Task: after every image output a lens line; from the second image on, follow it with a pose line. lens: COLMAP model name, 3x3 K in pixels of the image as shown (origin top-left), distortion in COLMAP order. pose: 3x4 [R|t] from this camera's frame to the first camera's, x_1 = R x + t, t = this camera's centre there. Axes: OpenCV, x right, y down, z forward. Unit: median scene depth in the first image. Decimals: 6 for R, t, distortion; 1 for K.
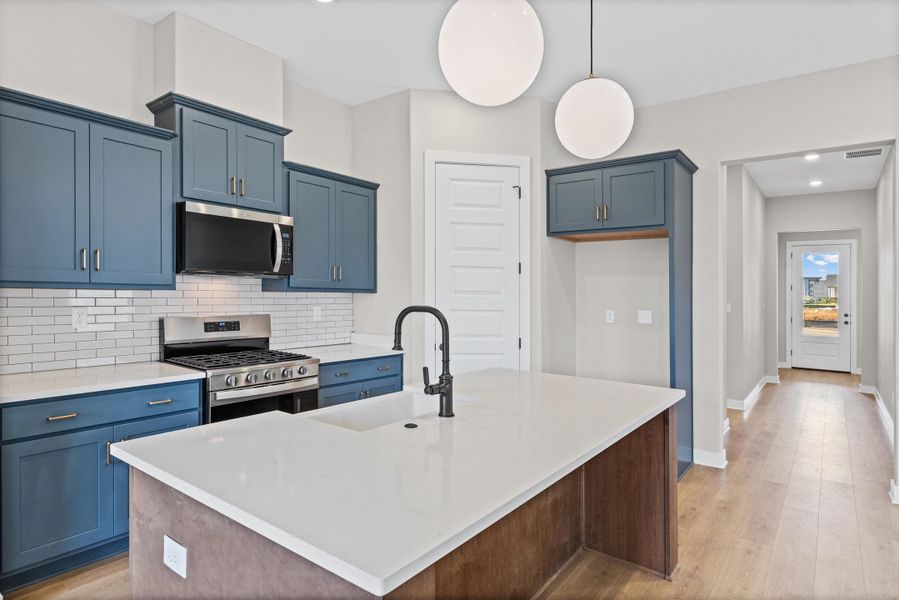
lens RADIAL K [[506.8, 0, 447.8], [0, 506.8, 311.1], [0, 0, 1]] dist [-0.002709, -0.000377]
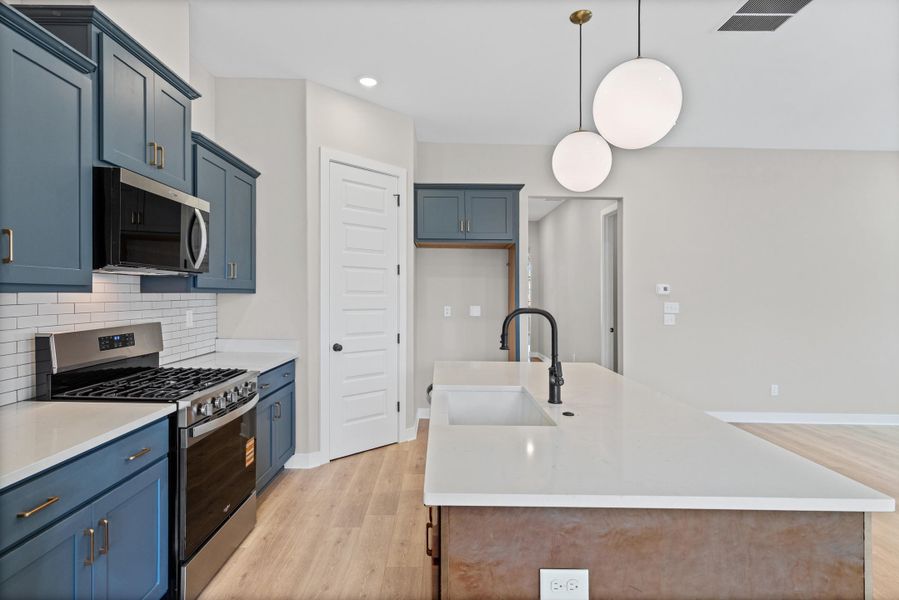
lens RADIAL K [[467.9, 0, 447.0], [0, 467.9, 303.3], [0, 0, 1]] dist [0.002386, 0.000286]
pose [[0.785139, -0.019795, 0.619003, -0.461476], [0.022679, 0.999738, 0.003205, -0.015312], [-0.618904, 0.011522, 0.785382, 0.164128]]
